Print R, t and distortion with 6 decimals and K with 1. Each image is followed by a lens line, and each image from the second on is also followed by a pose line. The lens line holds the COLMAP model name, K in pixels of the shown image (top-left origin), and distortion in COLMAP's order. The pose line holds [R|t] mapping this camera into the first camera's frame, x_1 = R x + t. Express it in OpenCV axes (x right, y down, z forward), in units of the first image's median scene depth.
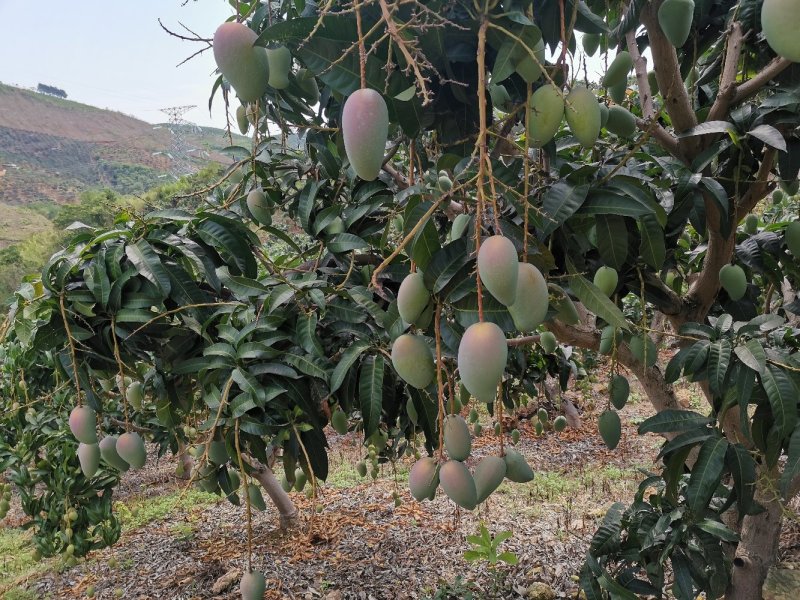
lens RADIAL K [[605.0, 0, 398.1], [0, 605.0, 299.7], [0, 0, 1]] dist [0.040142, -0.036730]
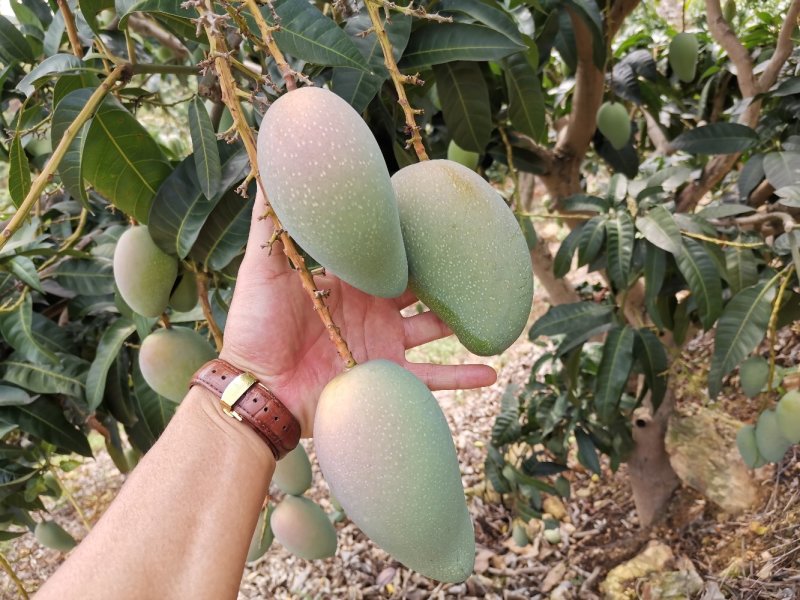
lens RADIAL K [[605.0, 0, 402.4], [0, 605.0, 297.0], [0, 0, 1]] dist [0.040142, -0.036730]
pose [[0.959032, -0.219910, 0.178597, 0.085798], [0.176902, 0.957271, 0.228776, -0.038903], [-0.221276, -0.187809, 0.956956, 0.233911]]
